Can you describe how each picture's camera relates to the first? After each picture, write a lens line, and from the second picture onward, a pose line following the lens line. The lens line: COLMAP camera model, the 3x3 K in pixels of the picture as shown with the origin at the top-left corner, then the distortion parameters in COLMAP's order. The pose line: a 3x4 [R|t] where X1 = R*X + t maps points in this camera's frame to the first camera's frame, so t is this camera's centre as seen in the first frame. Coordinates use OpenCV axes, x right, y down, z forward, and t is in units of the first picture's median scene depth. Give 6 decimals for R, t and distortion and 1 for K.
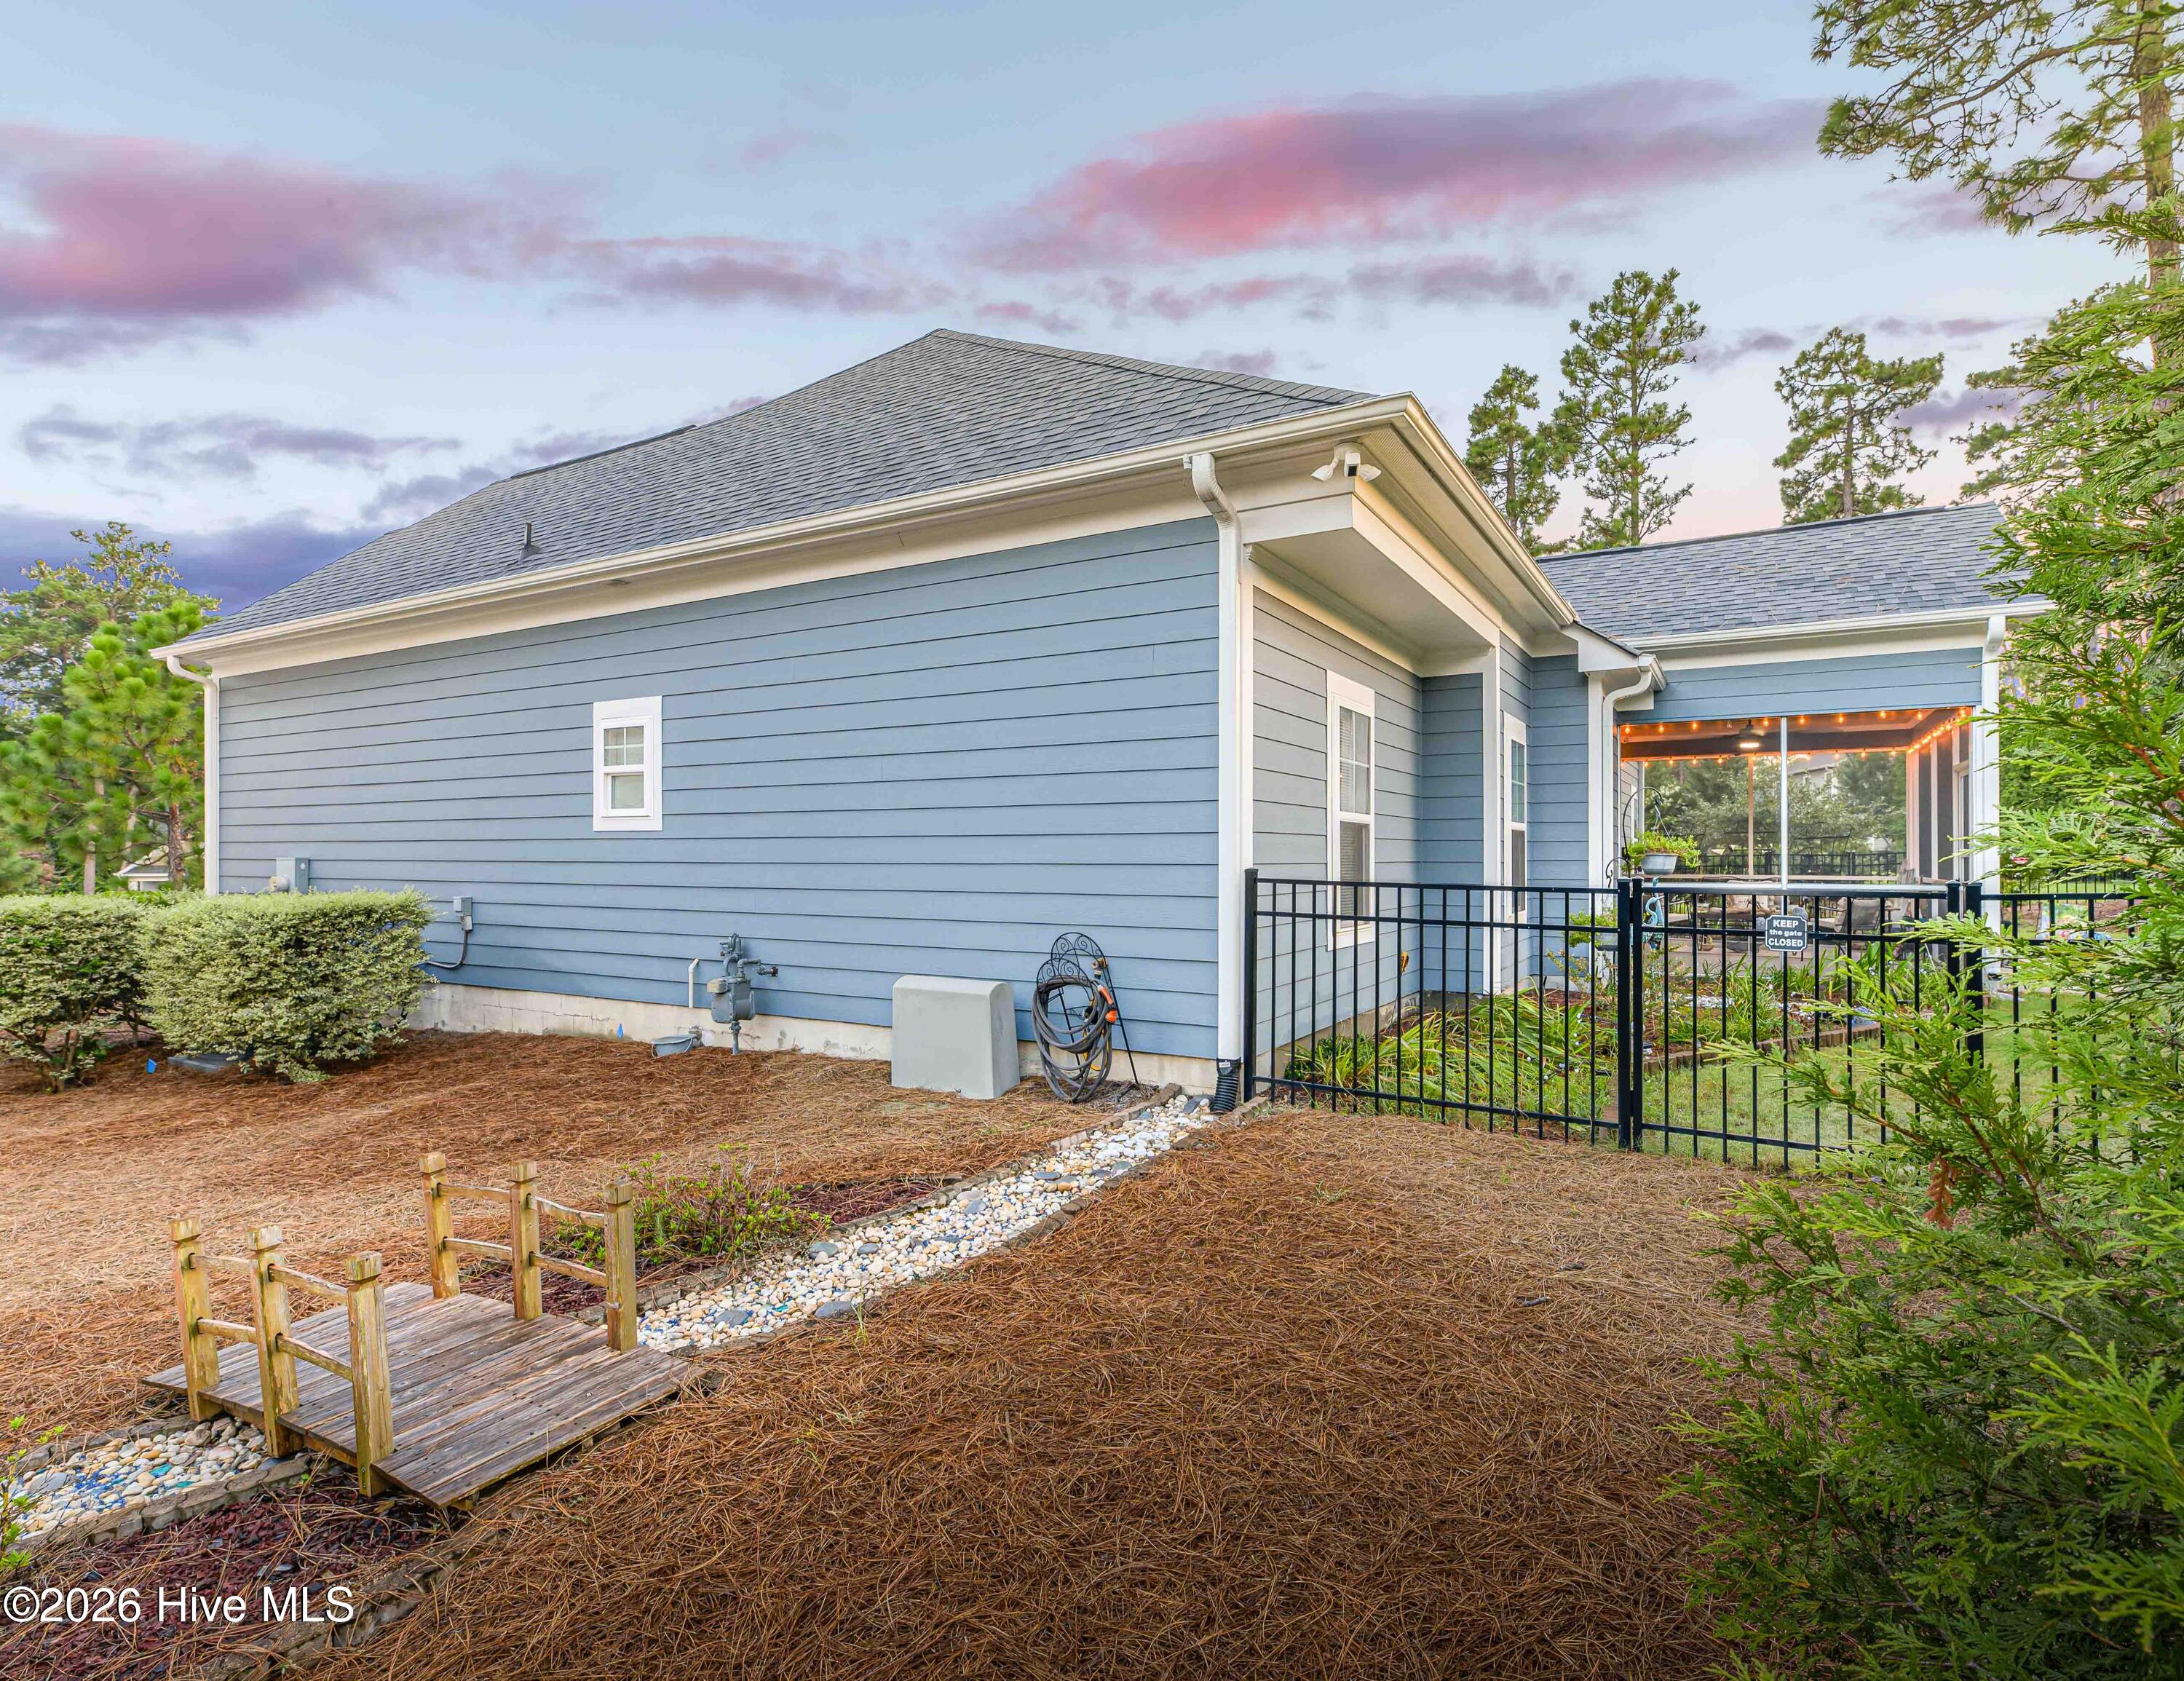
lens RADIAL K [[1083.0, 0, 1149.5], [0, 1083.0, 850.3], [0, 0, 1]] dist [0.013559, -0.000759]
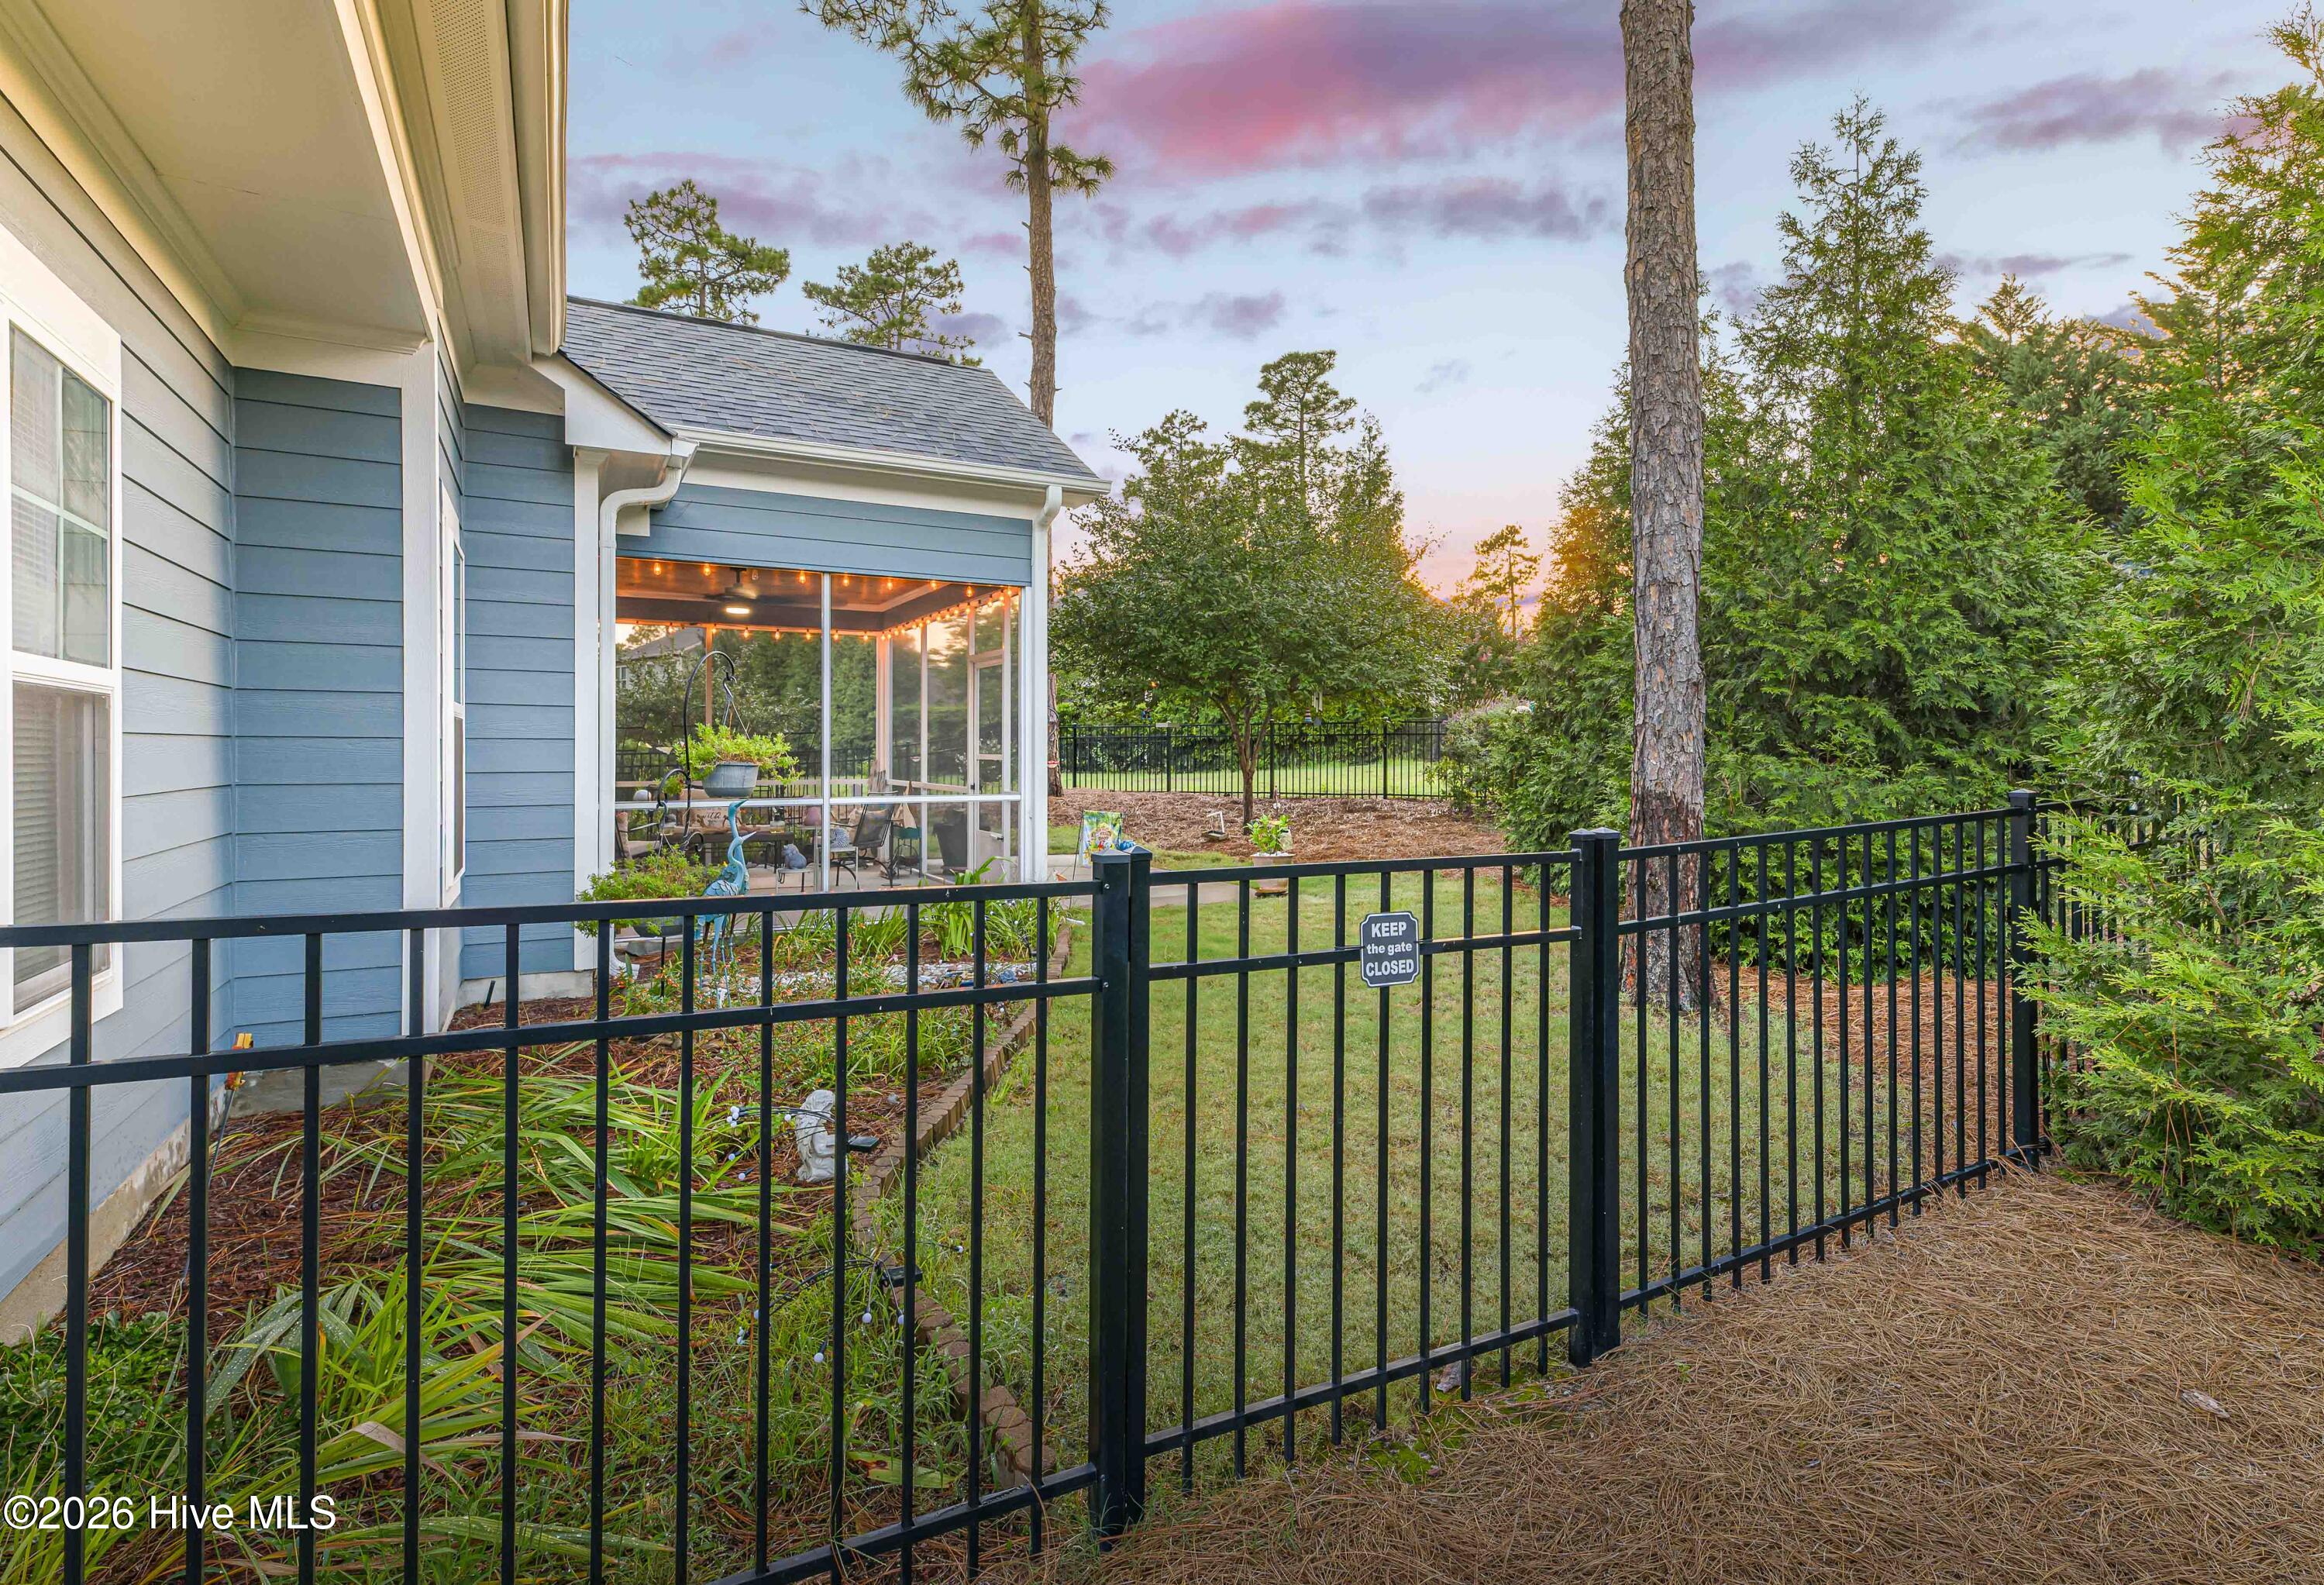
lens RADIAL K [[1170.1, 0, 1239.4], [0, 1170.1, 744.3], [0, 0, 1]] dist [0.018488, -0.000258]
pose [[0.513185, 0.002989, 0.858273, 0.040824], [-0.005069, 0.999987, -0.000451, -0.006653], [-0.858263, -0.004119, 0.513194, 0.335540]]
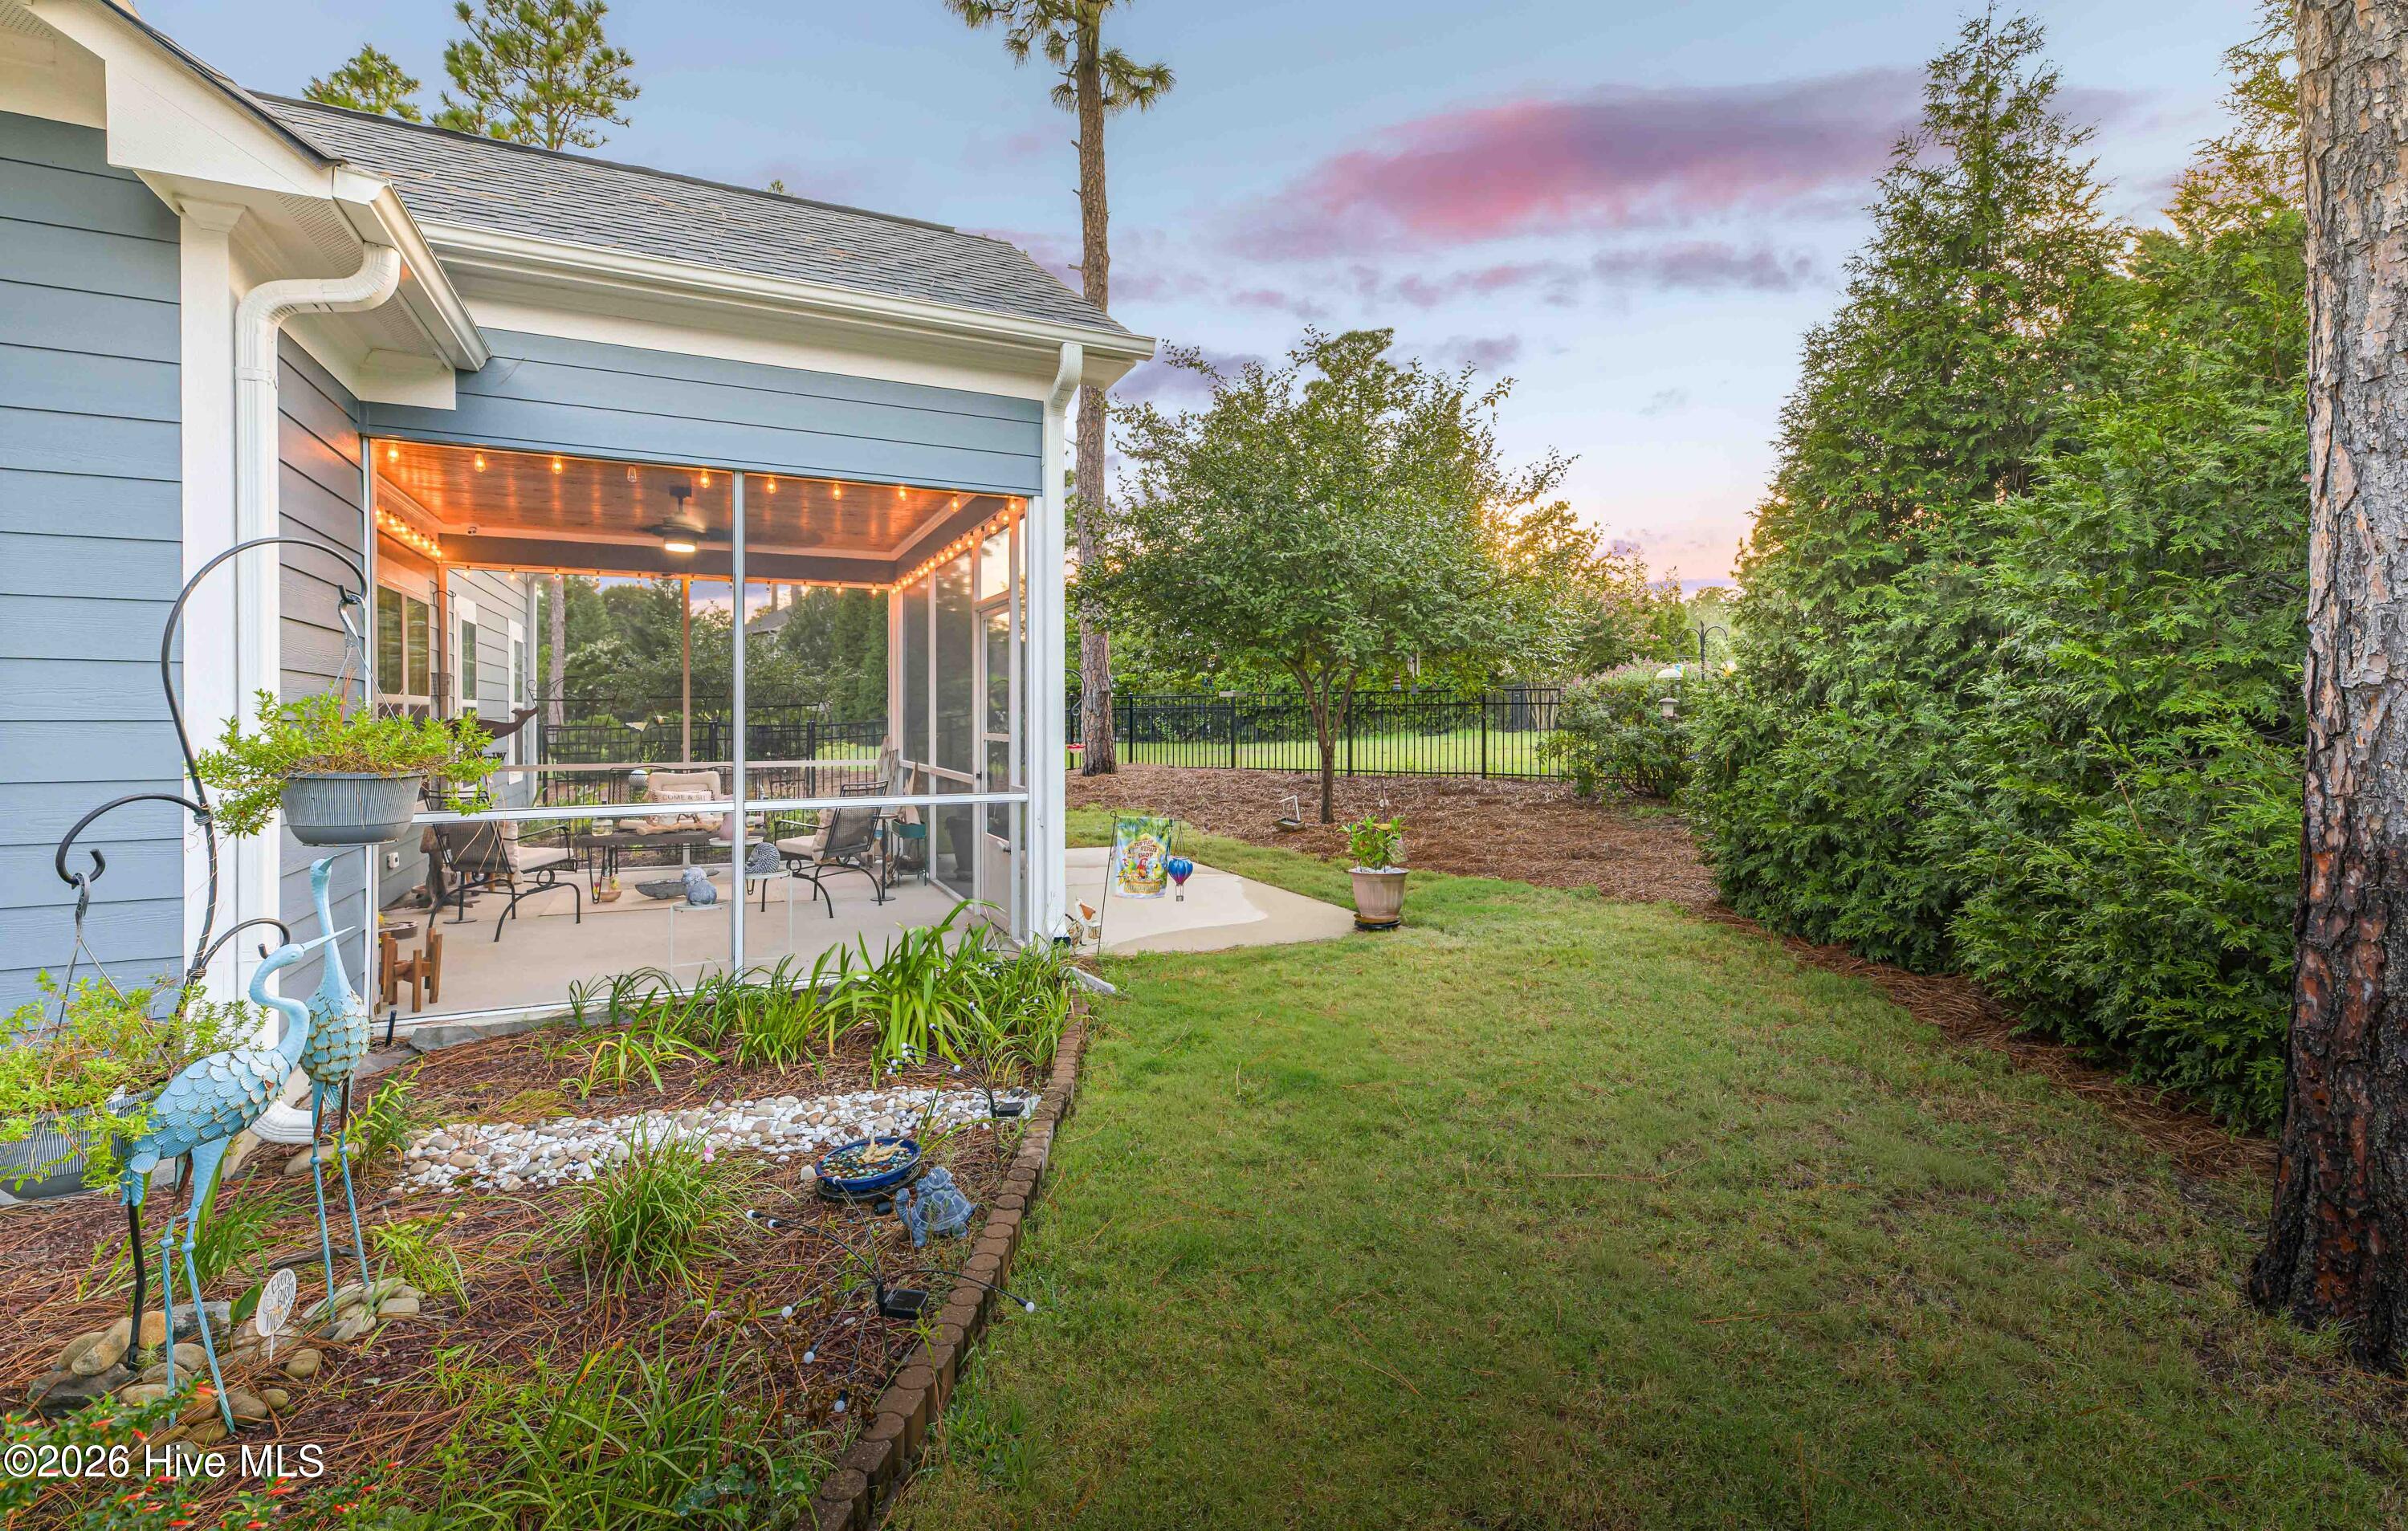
lens RADIAL K [[1067.5, 0, 1208.0], [0, 1067.5, 716.2], [0, 0, 1]] dist [0.002252, 0.000019]
pose [[0.581047, -0.001040, 0.813869, 0.293921], [-0.003209, 0.999988, 0.003568, -0.010857], [-0.813864, -0.004685, 0.581037, 0.513470]]
